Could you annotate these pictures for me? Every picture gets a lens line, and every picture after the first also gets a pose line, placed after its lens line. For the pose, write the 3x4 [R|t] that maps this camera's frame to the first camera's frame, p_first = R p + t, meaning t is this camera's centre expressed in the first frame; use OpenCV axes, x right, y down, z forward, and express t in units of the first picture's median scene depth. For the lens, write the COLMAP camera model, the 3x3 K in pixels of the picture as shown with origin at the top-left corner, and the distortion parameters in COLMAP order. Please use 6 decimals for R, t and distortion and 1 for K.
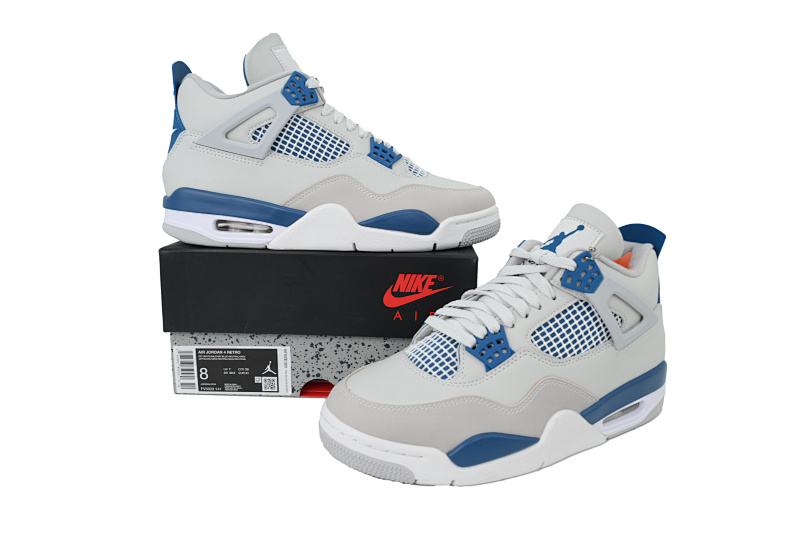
lens RADIAL K [[596.2, 0, 400.0], [0, 596.2, 266.5], [0, 0, 1]] dist [0.001743, 0.000079]
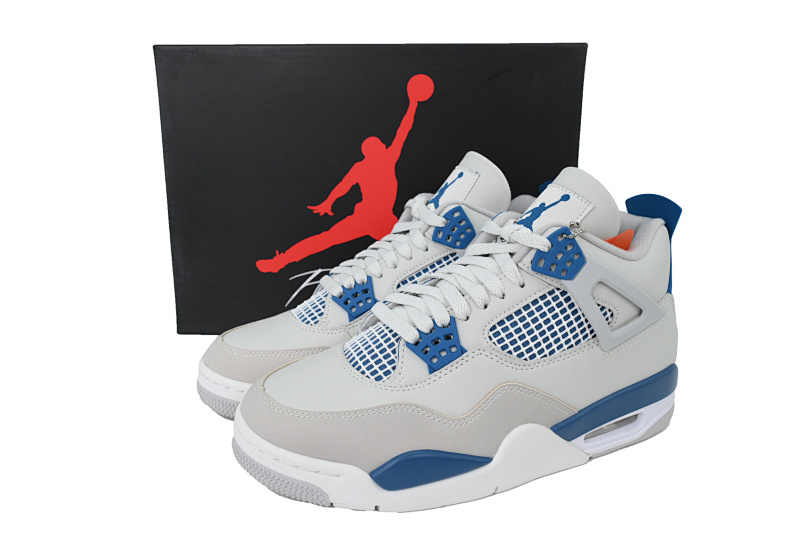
lens RADIAL K [[596.2, 0, 400.0], [0, 596.2, 266.5], [0, 0, 1]] dist [0.001743, 0.000079]
pose [[0.994289, 0.021054, -0.104619, 0.178739], [-0.016303, 0.998806, 0.046058, -0.006287], [0.105464, -0.044089, 0.993445, 0.185049]]
